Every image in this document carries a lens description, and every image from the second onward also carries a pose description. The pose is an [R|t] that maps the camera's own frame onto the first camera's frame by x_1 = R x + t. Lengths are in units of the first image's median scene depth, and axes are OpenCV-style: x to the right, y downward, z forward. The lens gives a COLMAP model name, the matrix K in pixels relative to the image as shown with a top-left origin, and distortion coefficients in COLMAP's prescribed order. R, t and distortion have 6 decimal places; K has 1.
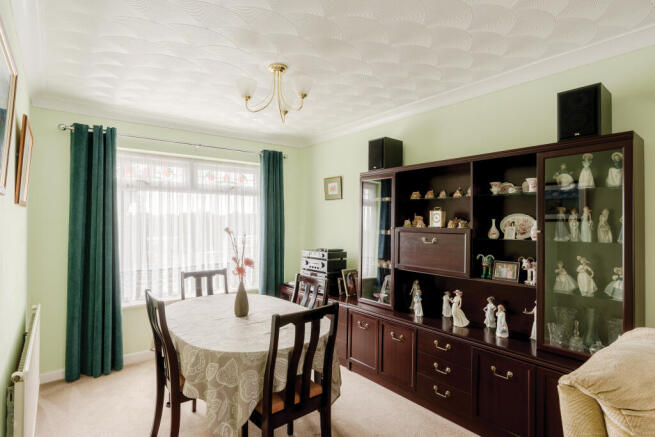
lens RADIAL K [[340.7, 0, 324.5], [0, 340.7, 217.1], [0, 0, 1]] dist [-0.007251, -0.000215]
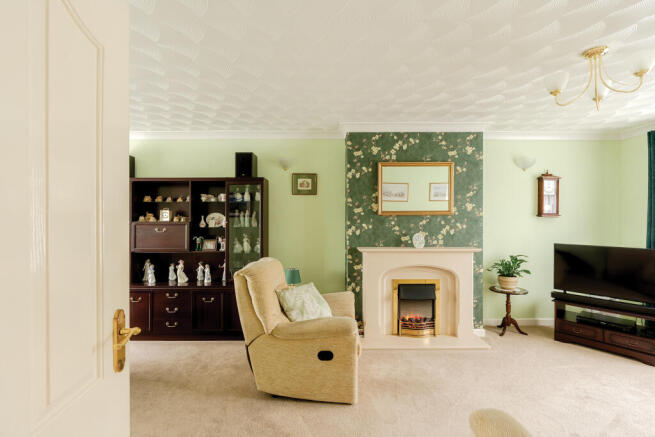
lens RADIAL K [[302.2, 0, 326.4], [0, 302.2, 215.4], [0, 0, 1]] dist [-0.000977, 0.000077]
pose [[0.630228, -0.001595, 0.776408, -0.293633], [-0.006199, 0.999956, 0.007086, -0.010882], [-0.776385, -0.009279, 0.630190, -0.445352]]
